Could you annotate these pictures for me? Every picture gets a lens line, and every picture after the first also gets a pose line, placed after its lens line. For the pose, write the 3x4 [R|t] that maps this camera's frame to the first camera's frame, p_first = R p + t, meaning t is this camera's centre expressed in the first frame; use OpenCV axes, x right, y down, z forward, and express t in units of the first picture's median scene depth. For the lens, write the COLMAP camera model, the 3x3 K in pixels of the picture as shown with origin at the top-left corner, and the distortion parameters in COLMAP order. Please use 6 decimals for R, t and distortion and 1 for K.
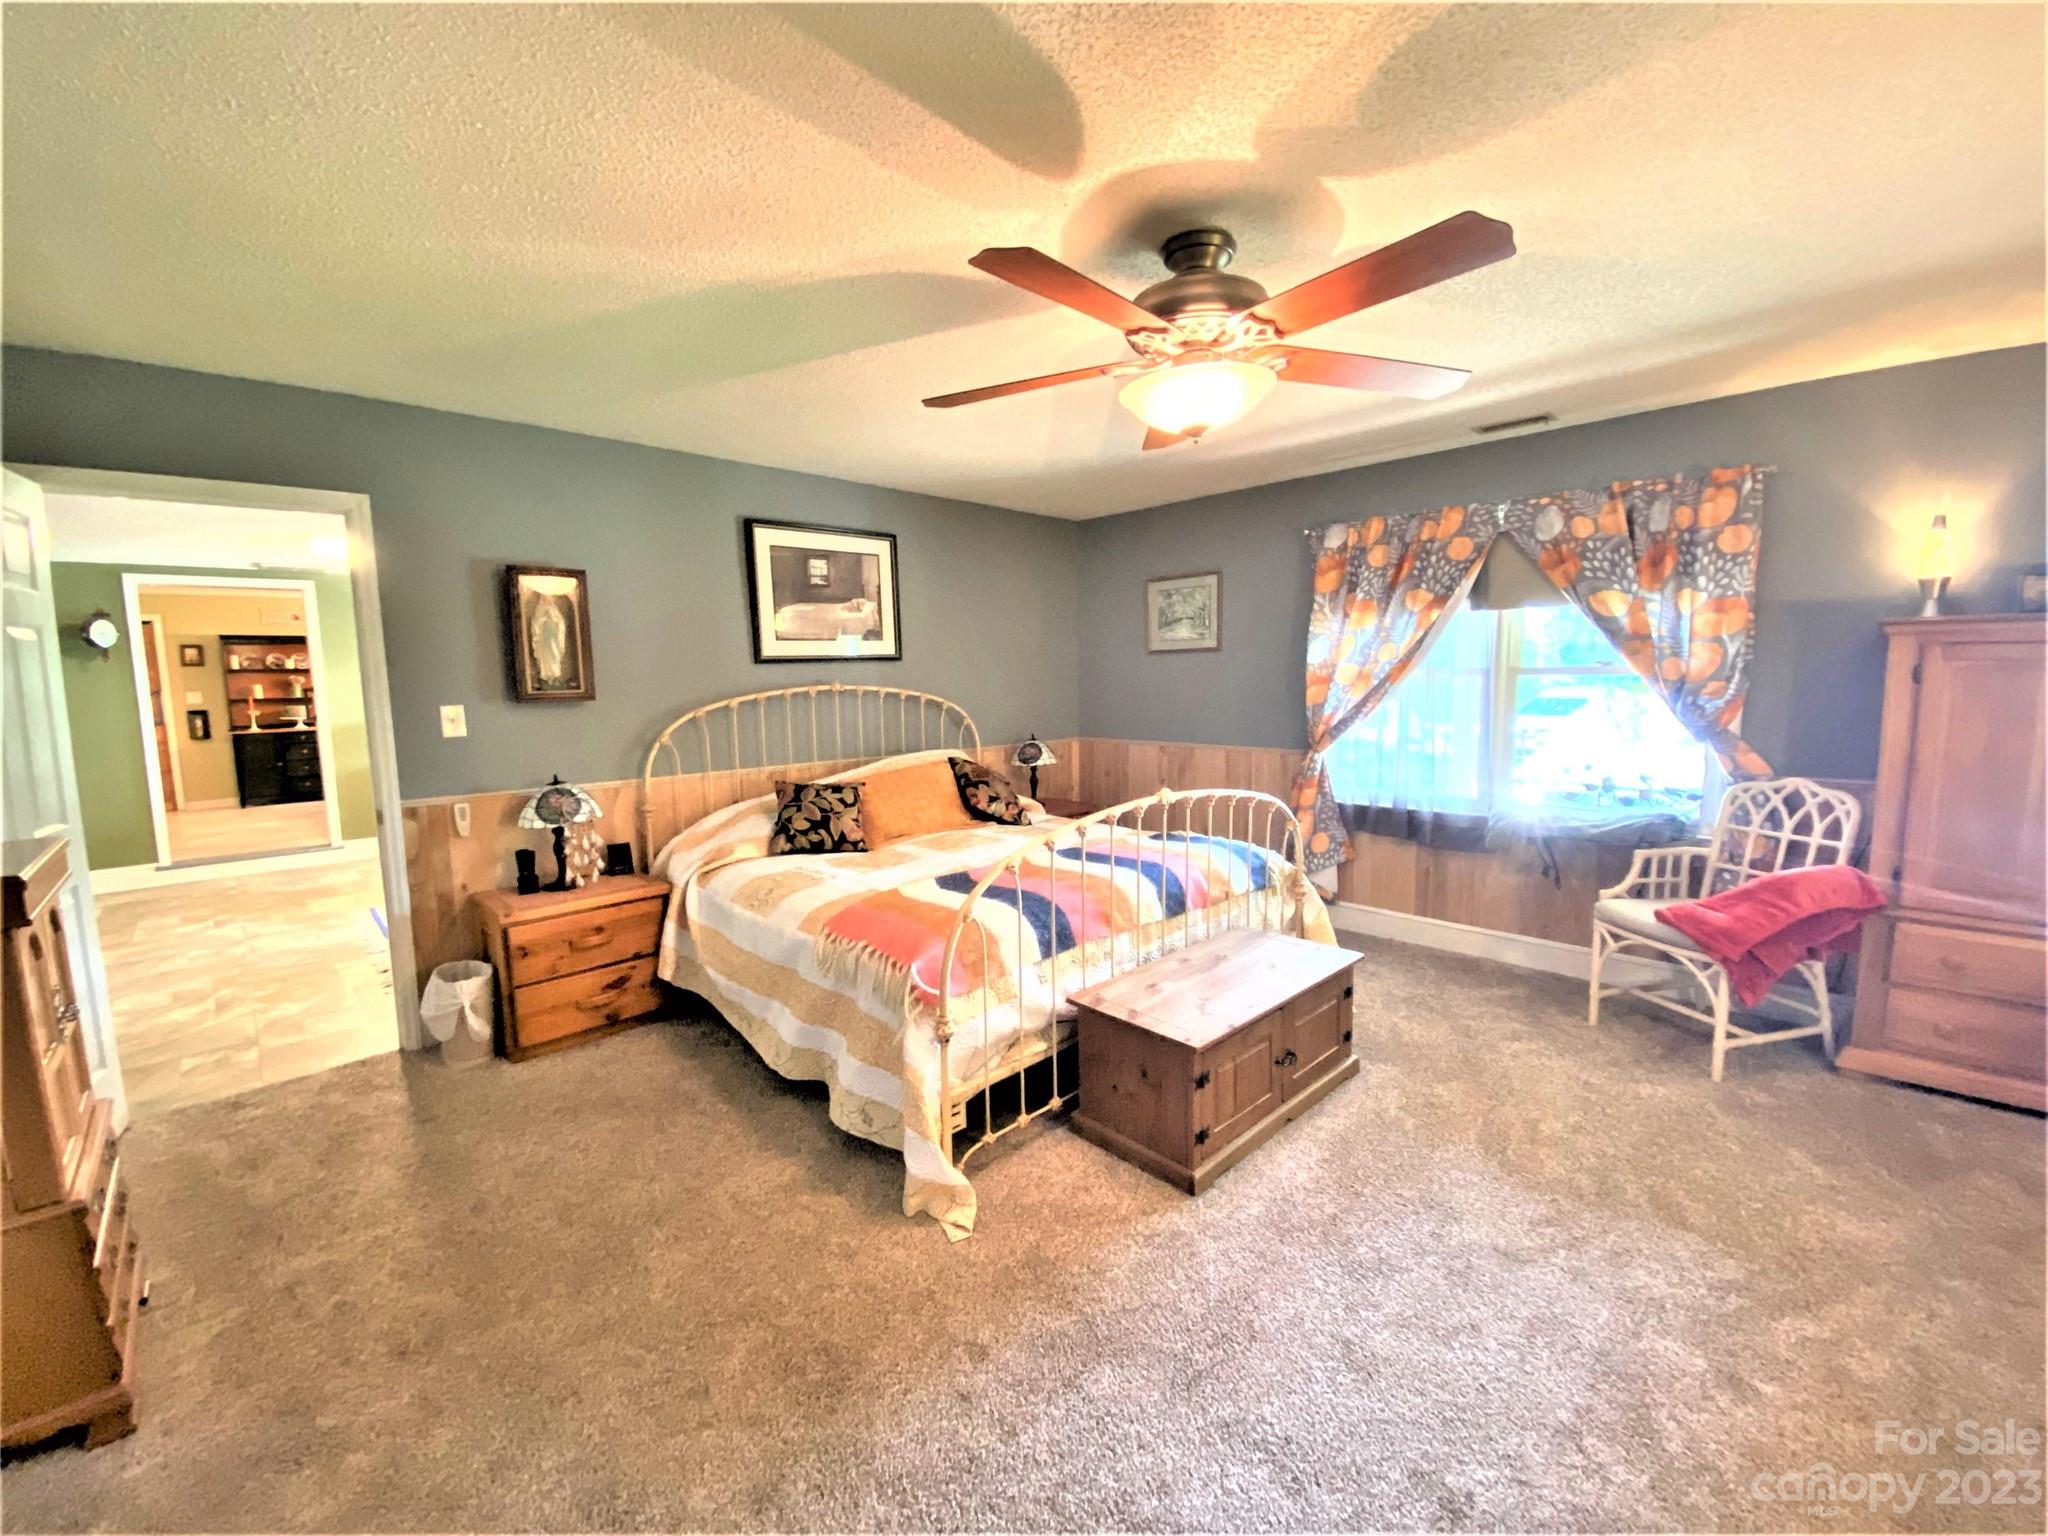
lens RADIAL K [[831.6, 0, 1013.5], [0, 831.6, 774.4], [0, 0, 1]] dist [0.008959, -0.009419]
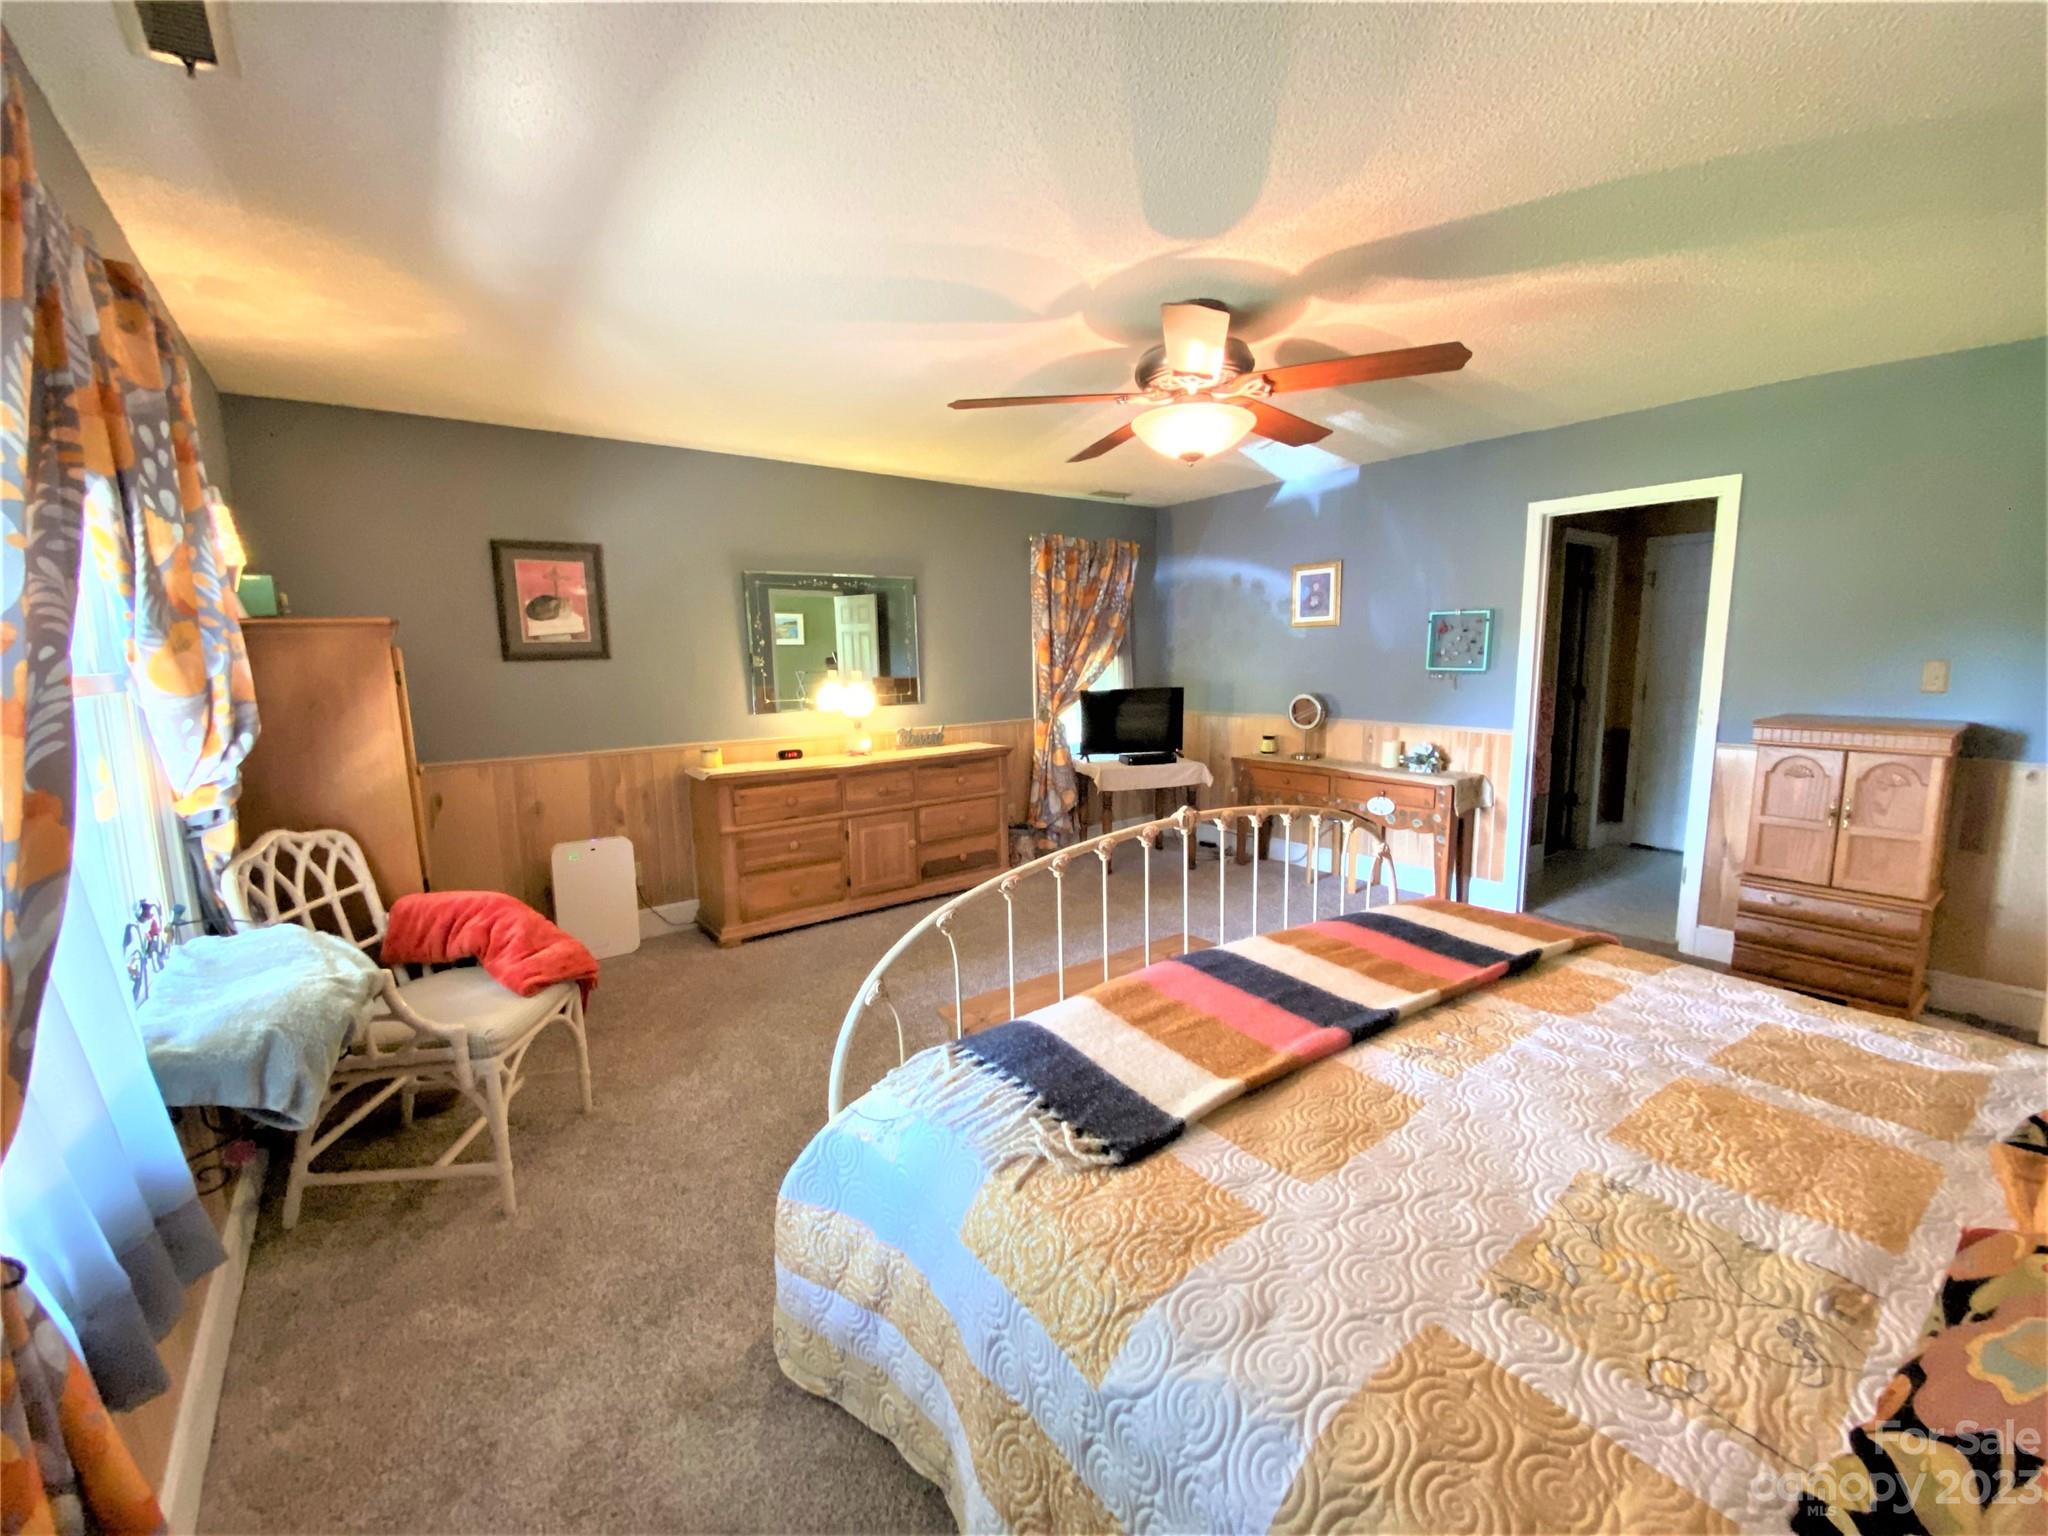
lens RADIAL K [[831.6, 0, 1017.9], [0, 831.6, 768.7], [0, 0, 1]] dist [0.008959, -0.009419]
pose [[-0.993765, 0.017790, 0.110065, 0.202309], [0.045270, 0.966535, 0.252507, -0.166093], [-0.101890, 0.255916, -0.961315, 1.355954]]
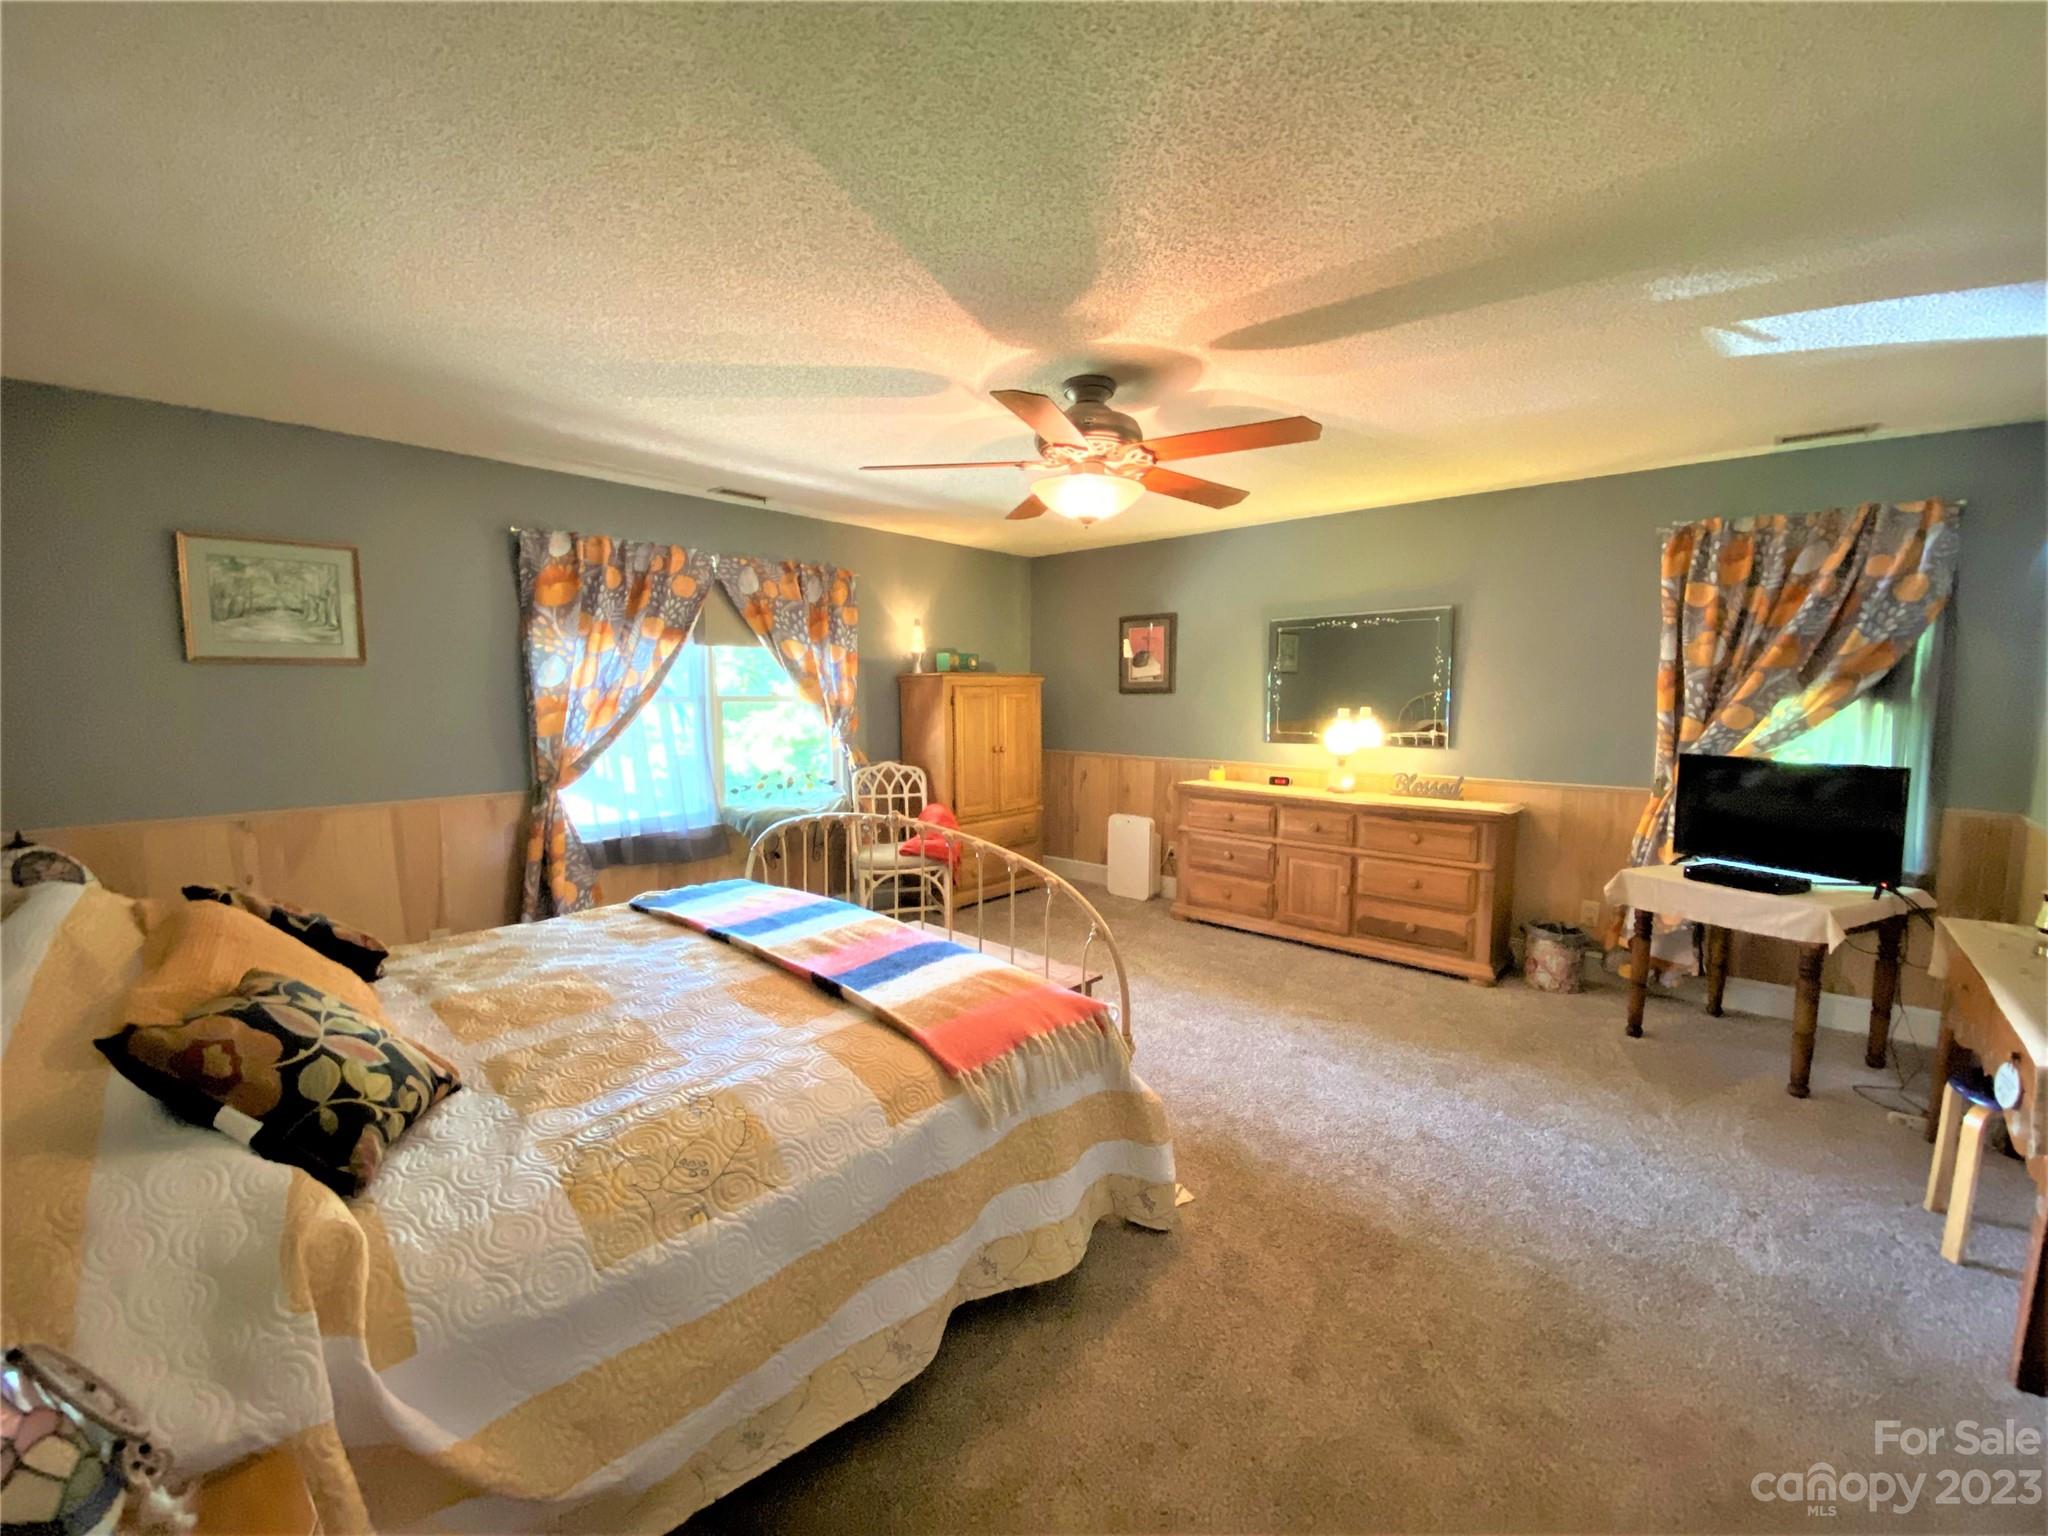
lens RADIAL K [[831.6, 0, 1021.8], [0, 831.6, 777.5], [0, 0, 1]] dist [0.008959, -0.009419]
pose [[-0.086825, -0.083698, 0.992701, -0.662131], [0.120244, 0.988299, 0.093844, -0.077574], [-0.988940, 0.127515, -0.075745, 0.729691]]
